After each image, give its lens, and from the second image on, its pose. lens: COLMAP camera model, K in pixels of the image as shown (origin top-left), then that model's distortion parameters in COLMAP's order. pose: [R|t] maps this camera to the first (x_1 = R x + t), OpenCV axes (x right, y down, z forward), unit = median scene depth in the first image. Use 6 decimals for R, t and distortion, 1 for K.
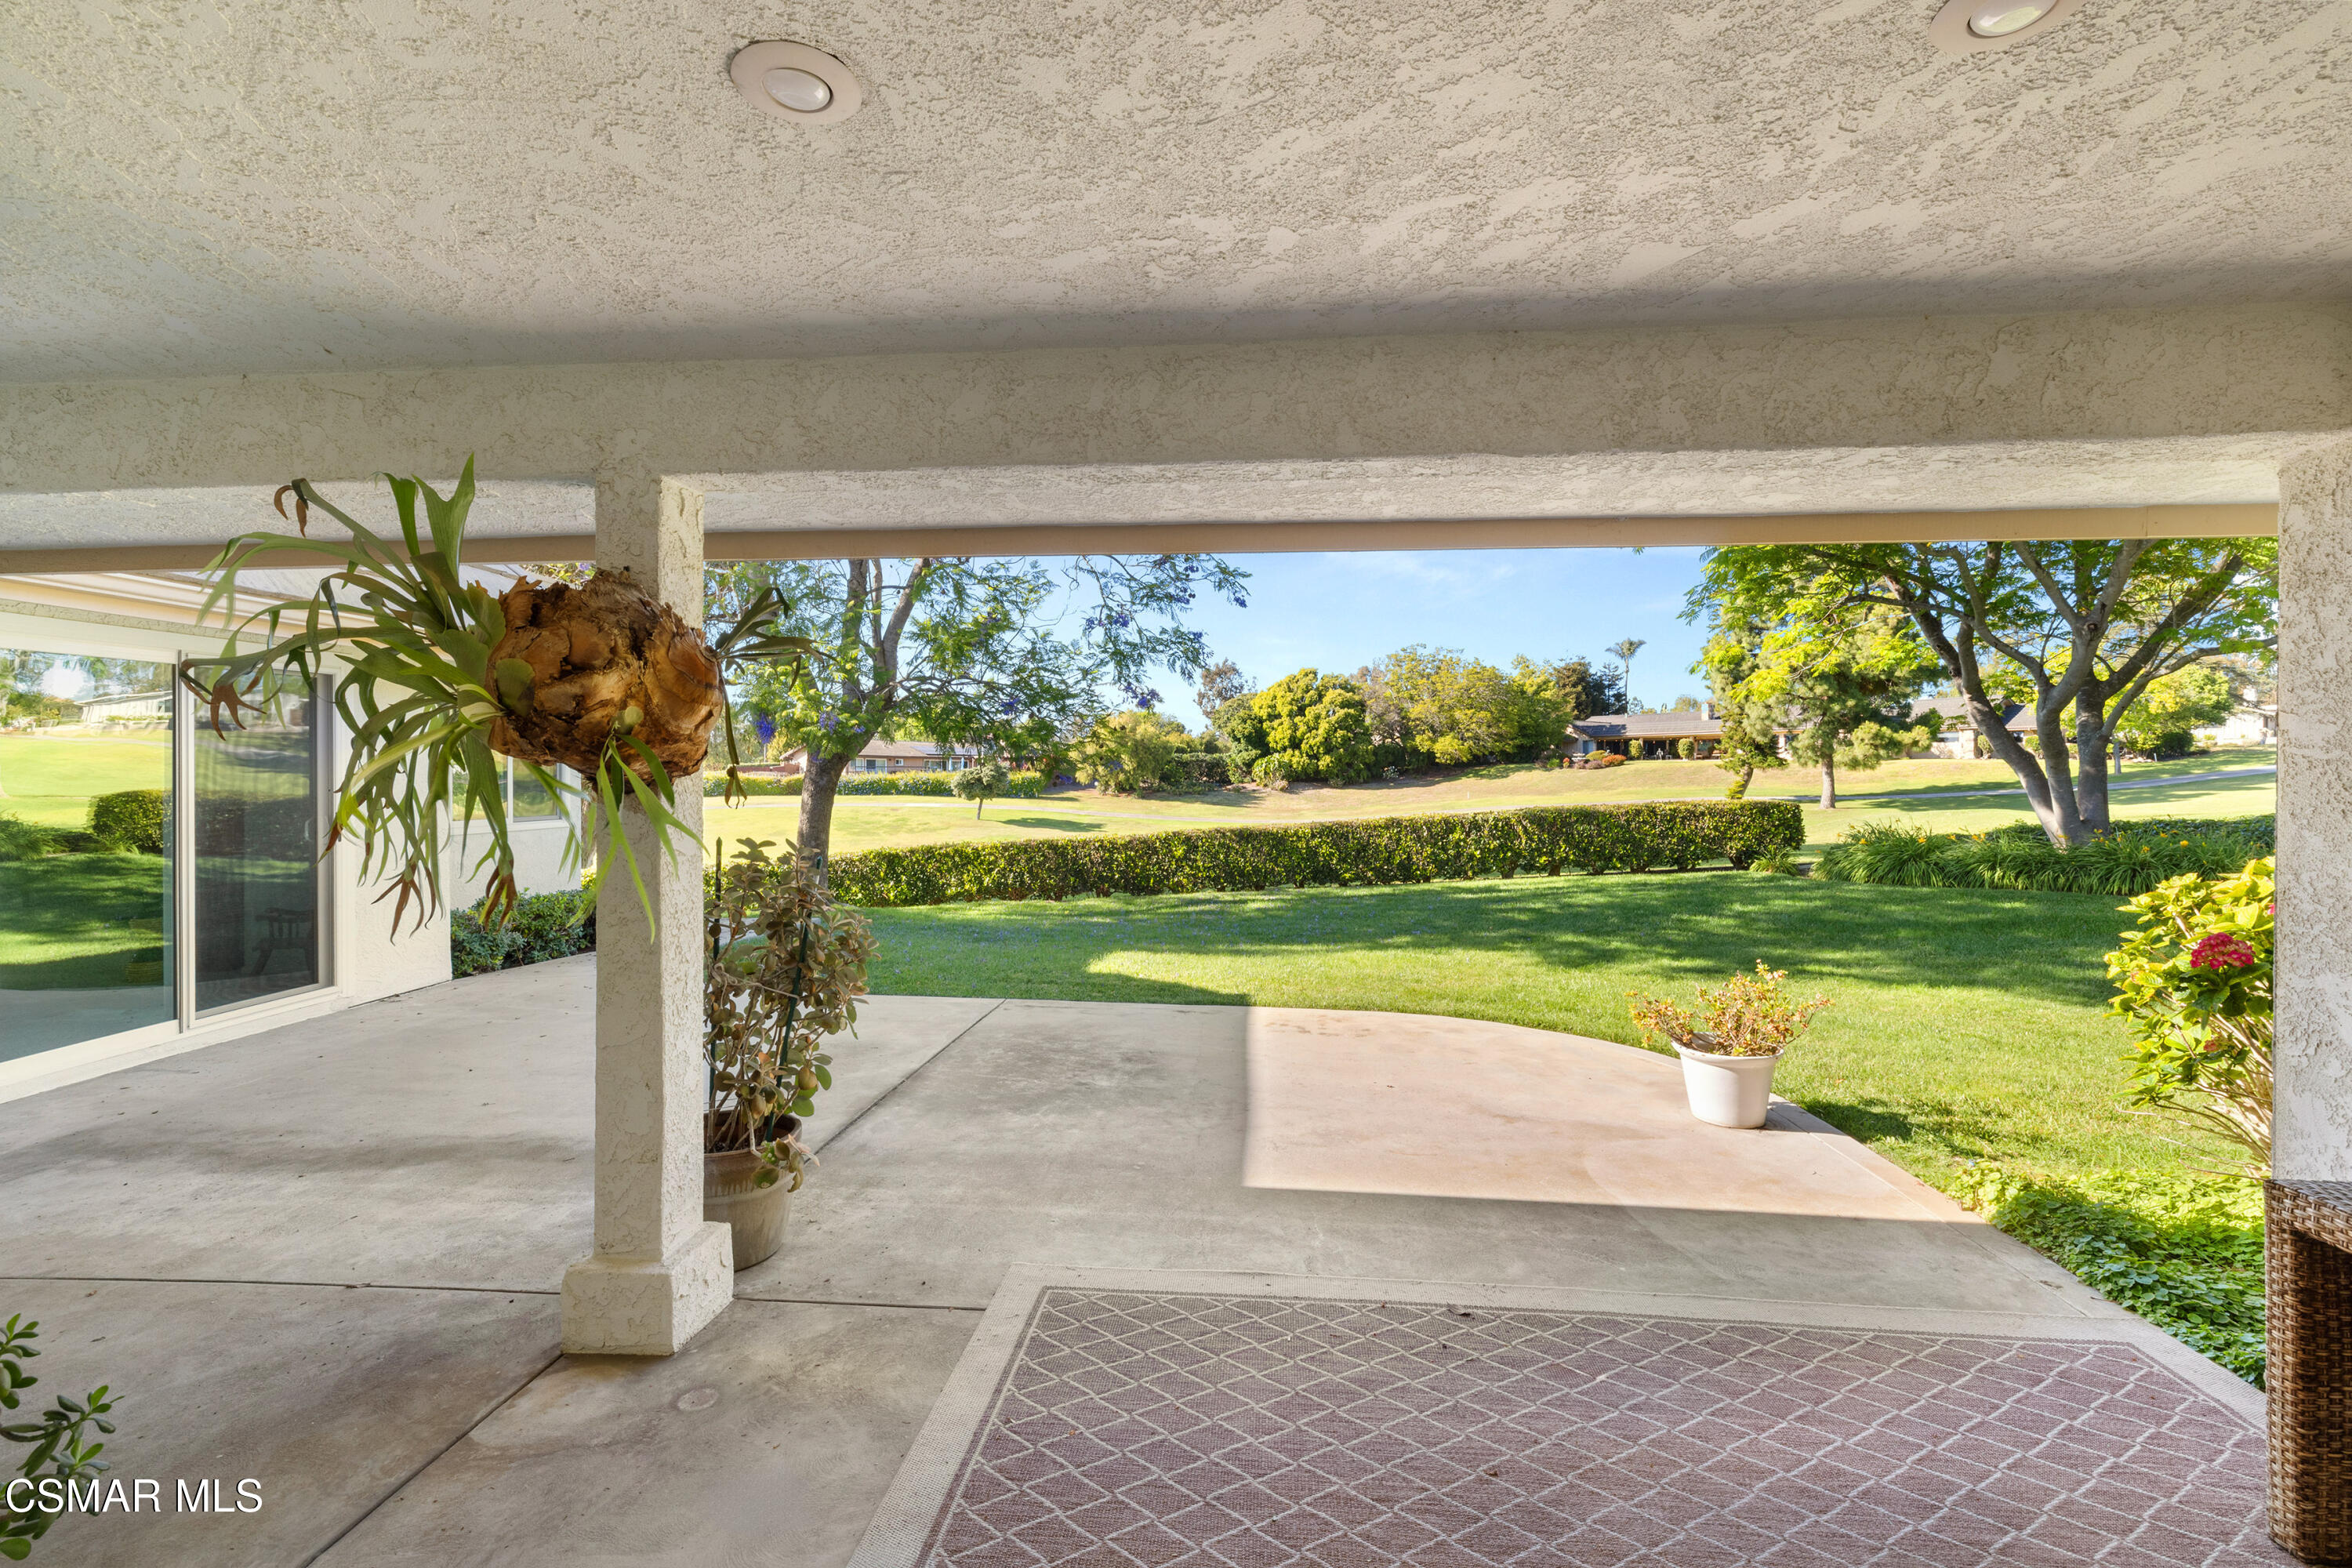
lens RADIAL K [[1045.2, 0, 1185.7], [0, 1045.2, 785.4], [0, 0, 1]] dist [-0.000367, 0.000139]
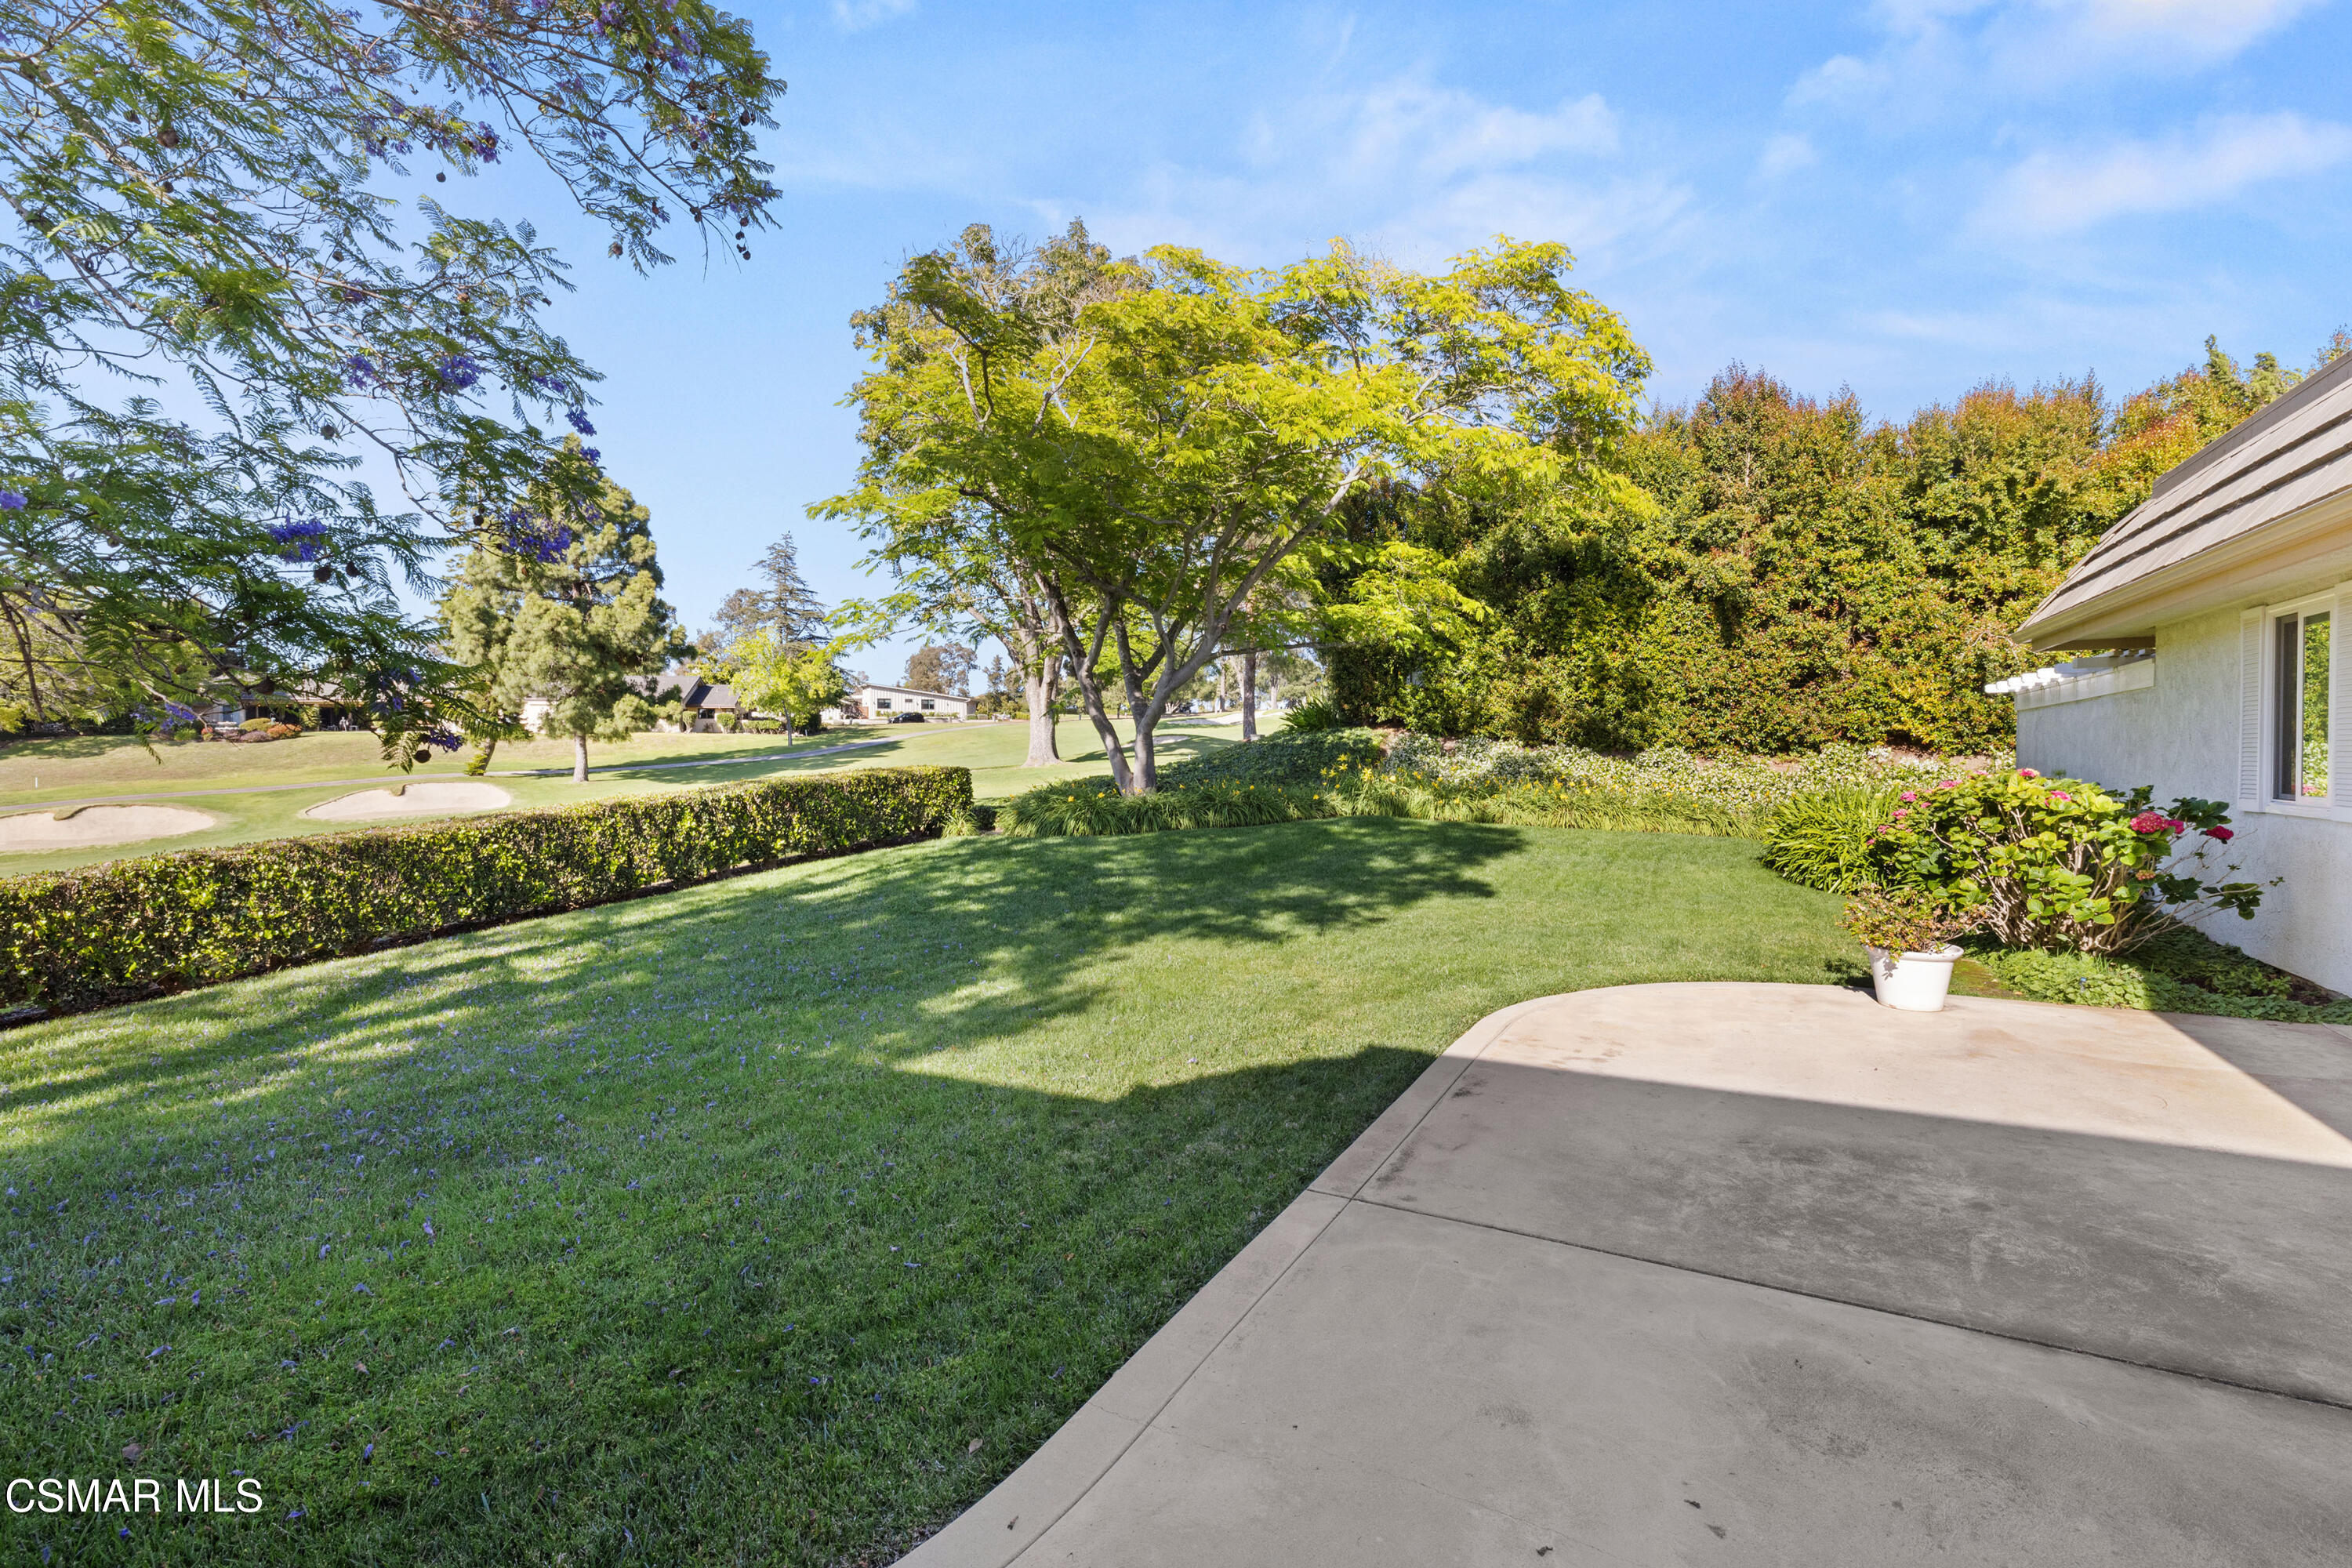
lens RADIAL K [[1045.2, 0, 1178.5], [0, 1045.2, 792.1], [0, 0, 1]] dist [-0.000367, 0.000139]
pose [[0.396530, -0.045068, 0.916915, -0.063083], [0.016512, 0.998983, 0.041961, 0.000255], [-0.917873, -0.001498, 0.396871, 0.088338]]
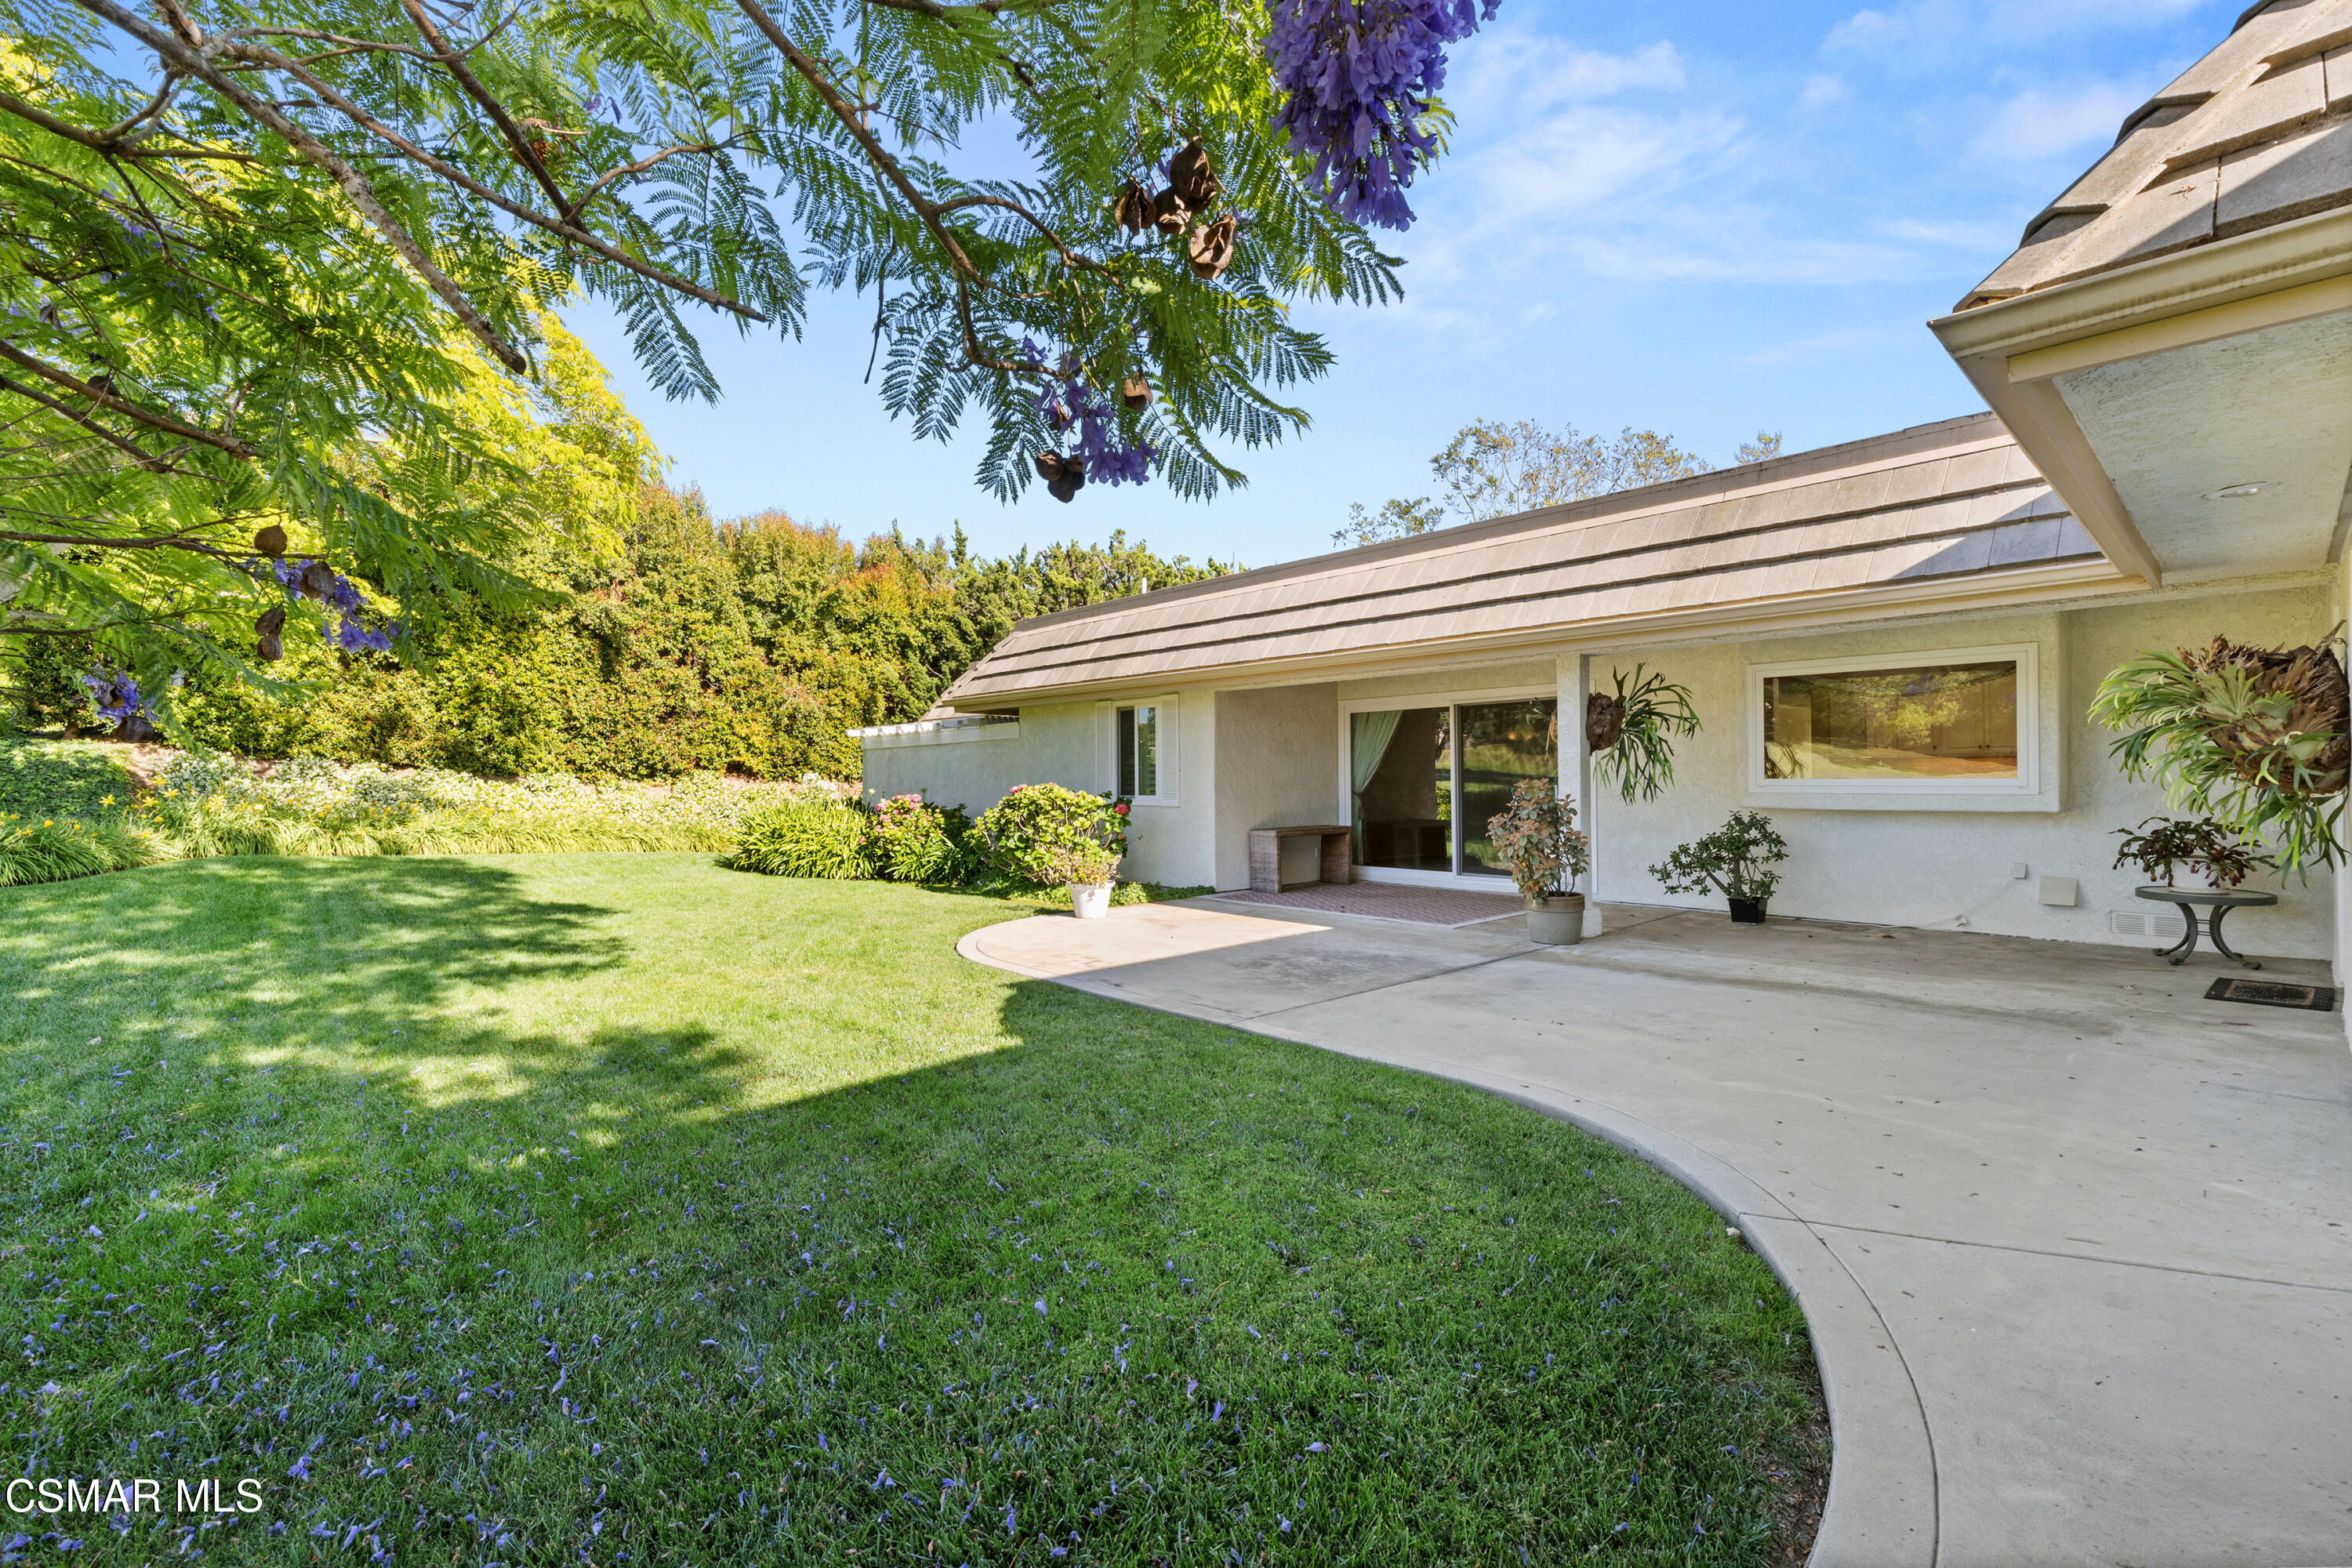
lens RADIAL K [[1045.2, 0, 1140.4], [0, 1045.2, 768.4], [0, 0, 1]] dist [-0.000367, 0.000139]
pose [[-0.736122, 0.001189, 0.676848, -0.067699], [-0.000477, 0.999997, -0.002276, 0.001710], [-0.676848, -0.001998, -0.736120, 0.195889]]
